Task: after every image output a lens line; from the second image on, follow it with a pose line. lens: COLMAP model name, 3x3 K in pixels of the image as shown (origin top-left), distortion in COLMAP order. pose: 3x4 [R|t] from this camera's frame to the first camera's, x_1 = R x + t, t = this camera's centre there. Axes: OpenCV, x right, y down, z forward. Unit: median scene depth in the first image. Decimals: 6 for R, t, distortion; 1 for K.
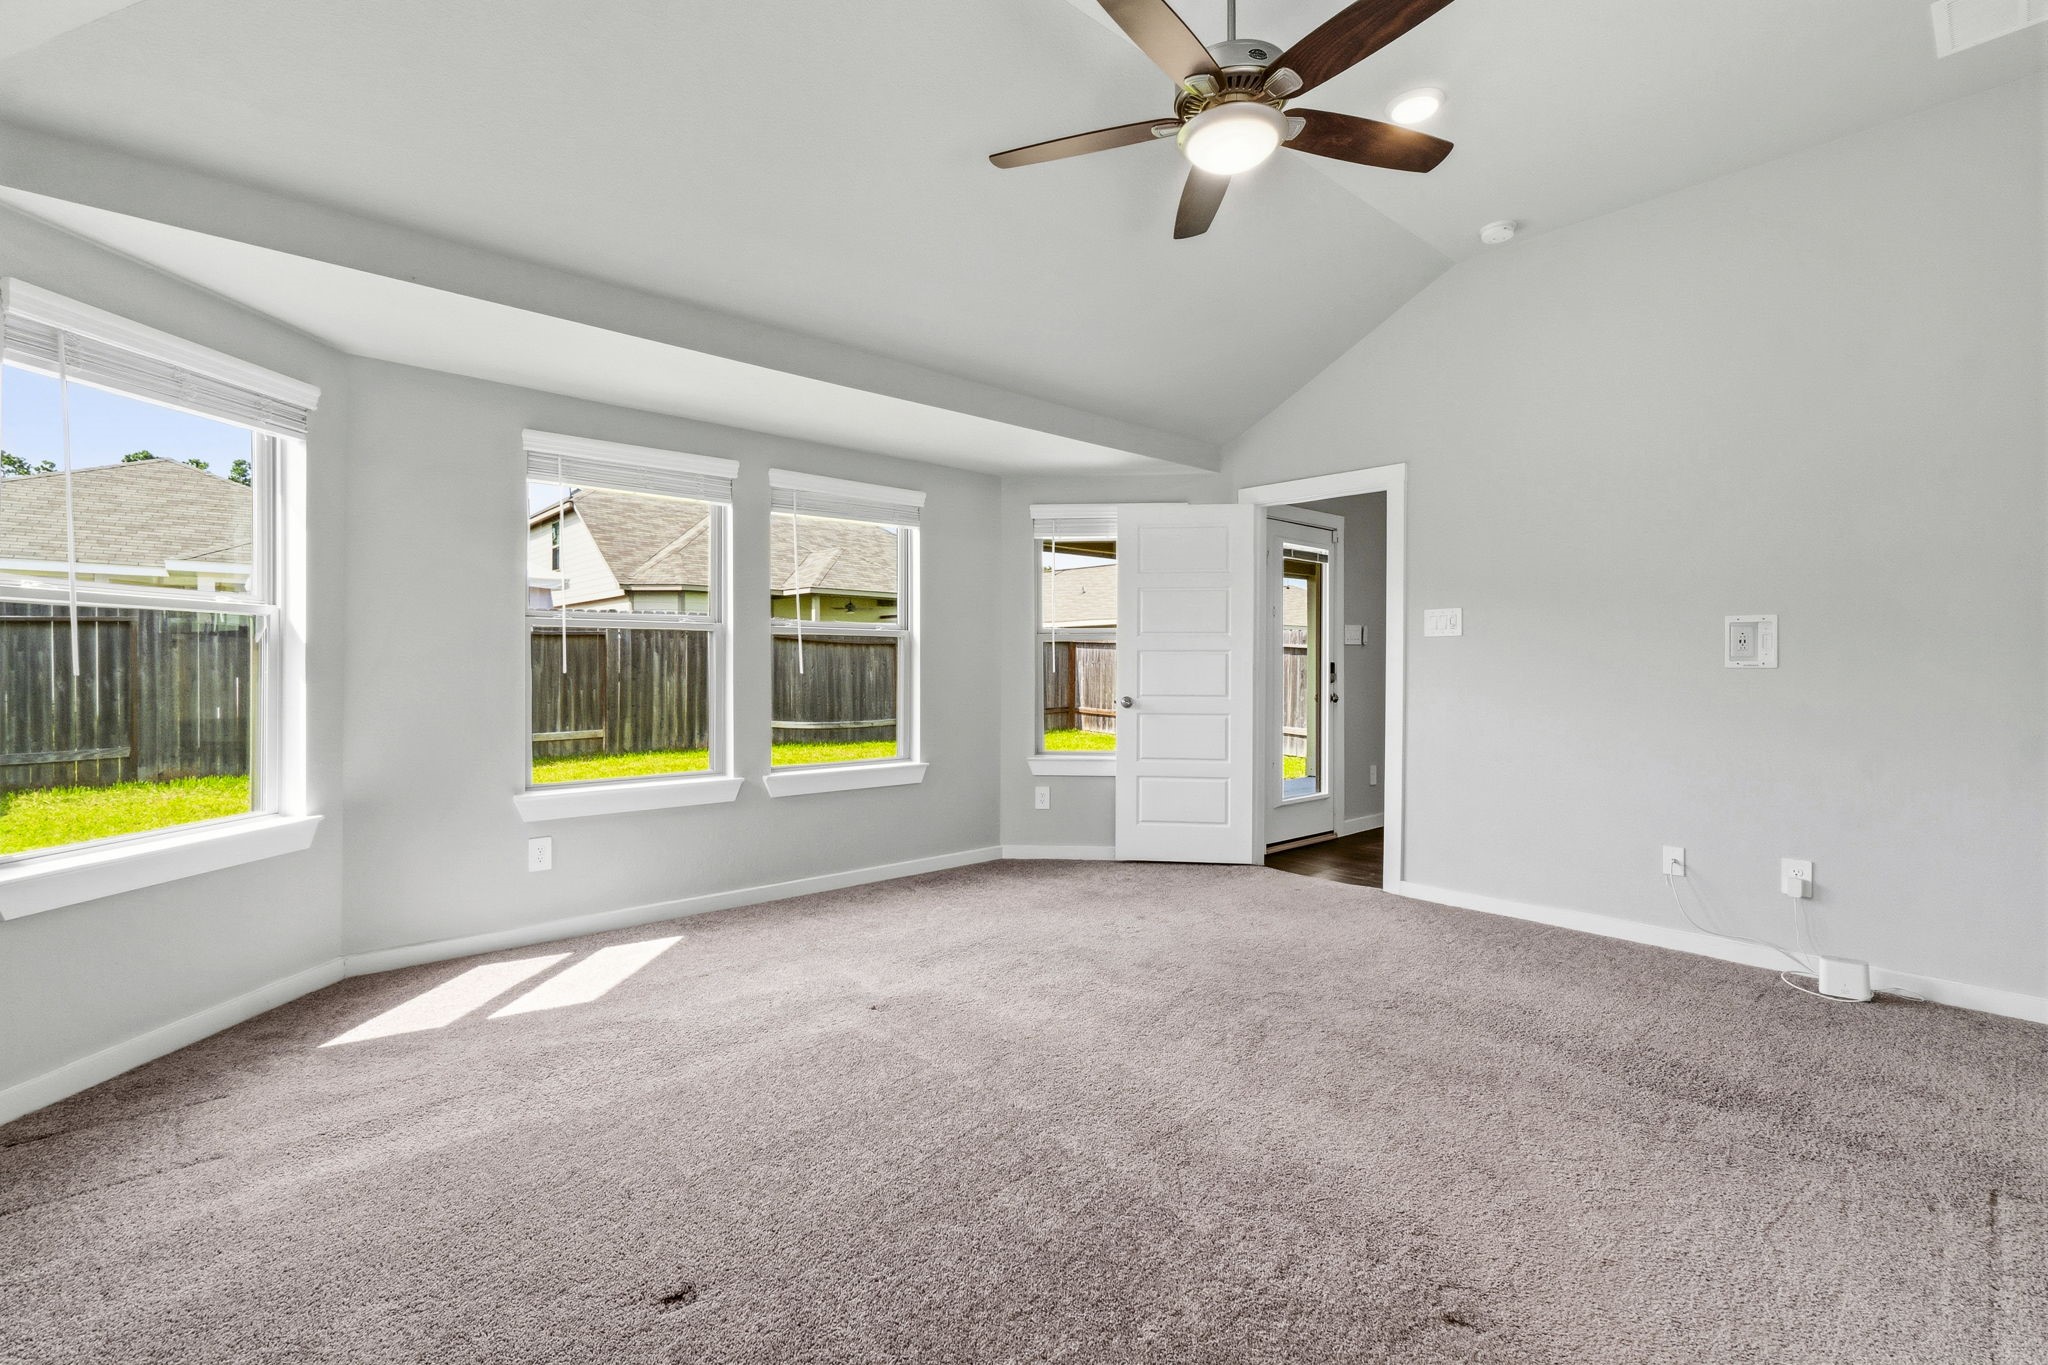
lens RADIAL K [[935.3, 0, 1030.8], [0, 935.3, 678.0], [0, 0, 1]] dist [0.023518, -0.000500]
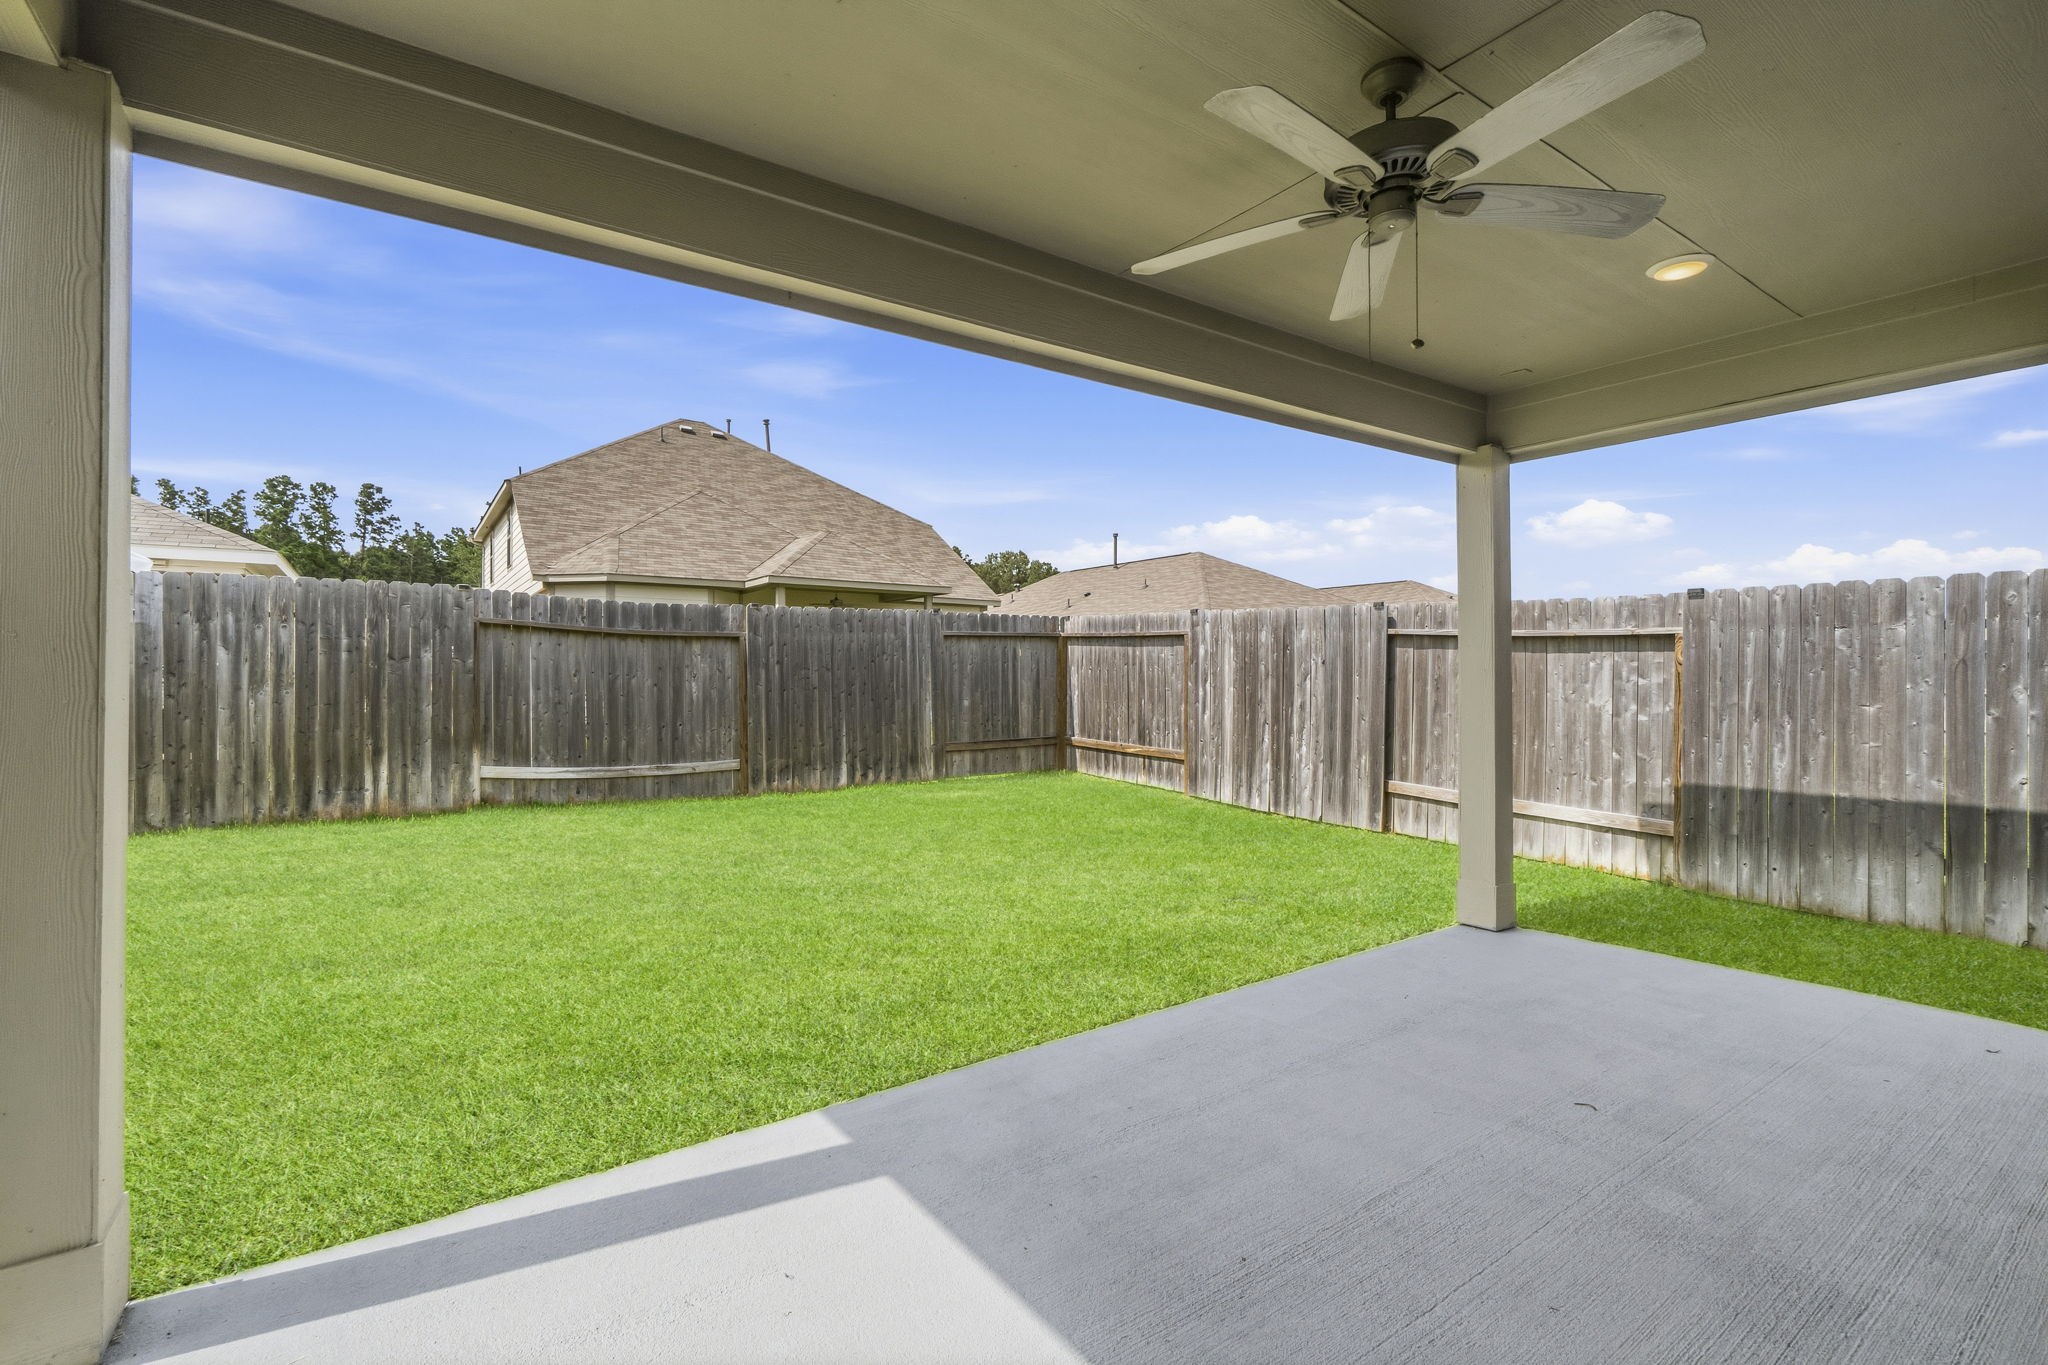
lens RADIAL K [[935.3, 0, 1012.9], [0, 935.3, 684.9], [0, 0, 1]] dist [0.023518, -0.000500]
pose [[0.990817, -0.002105, -0.135196, 0.119637], [0.001273, 0.999980, -0.006241, -0.001089], [0.135207, 0.006012, 0.990799, 0.426877]]
